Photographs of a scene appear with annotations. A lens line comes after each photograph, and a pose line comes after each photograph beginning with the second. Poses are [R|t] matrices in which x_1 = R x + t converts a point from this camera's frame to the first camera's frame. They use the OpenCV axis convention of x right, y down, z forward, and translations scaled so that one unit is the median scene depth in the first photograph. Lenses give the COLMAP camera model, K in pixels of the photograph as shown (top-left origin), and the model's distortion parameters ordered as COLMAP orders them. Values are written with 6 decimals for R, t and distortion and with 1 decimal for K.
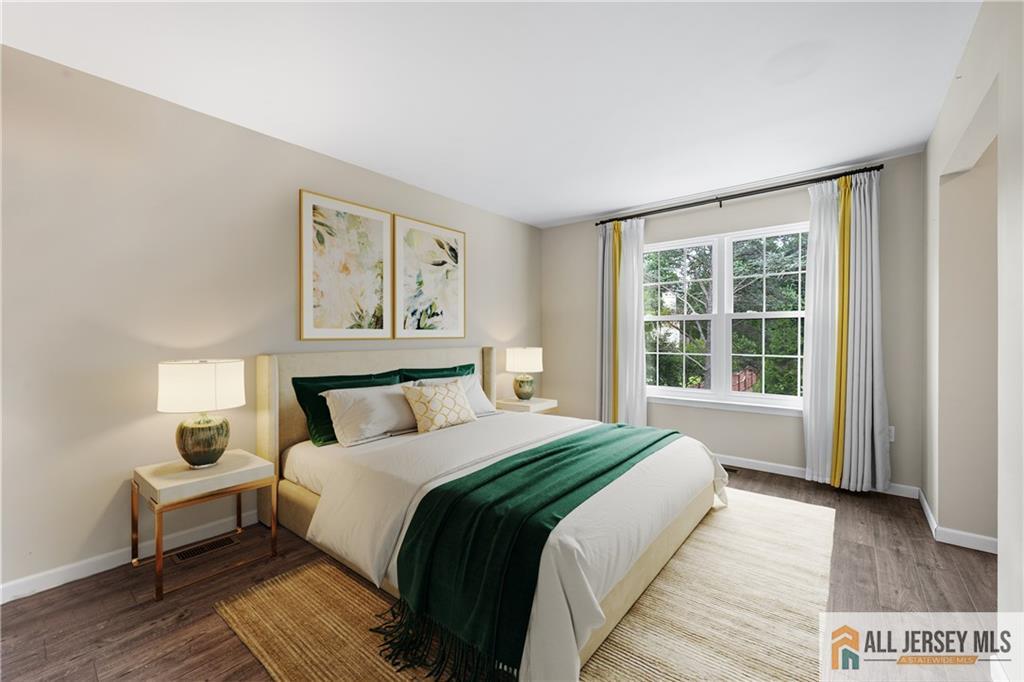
lens RADIAL K [[412.0, 0, 506.1], [0, 412.0, 337.2], [0, 0, 1]] dist [-0.000012, 0.000133]
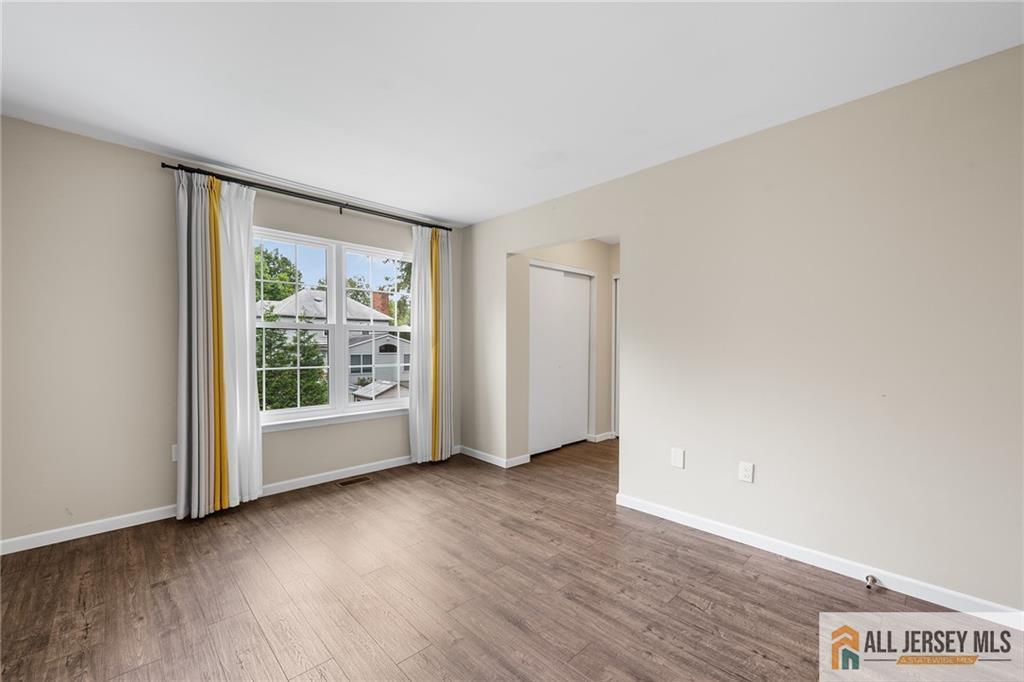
lens RADIAL K [[417.8, 0, 514.0], [0, 417.8, 346.6], [0, 0, 1]] dist [0.002607, 0.000150]
pose [[0.119065, -0.000047, 0.992886, -0.476375], [-0.000091, 1.000000, 0.000058, -0.003498], [-0.992886, -0.000098, 0.119065, 0.562286]]
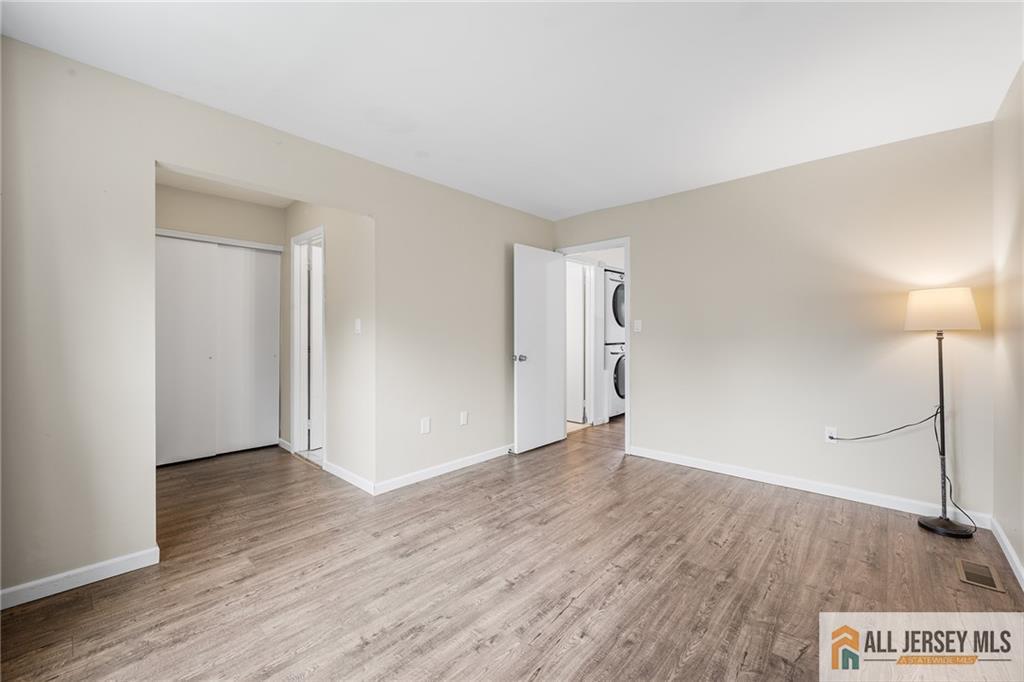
lens RADIAL K [[412.0, 0, 506.1], [0, 412.0, 337.2], [0, 0, 1]] dist [-0.000012, 0.000133]
pose [[-0.997384, 0.000409, 0.072287, 0.156161], [0.001628, 0.999857, 0.016817, -0.013125], [-0.072270, 0.016891, -0.997242, 1.353420]]
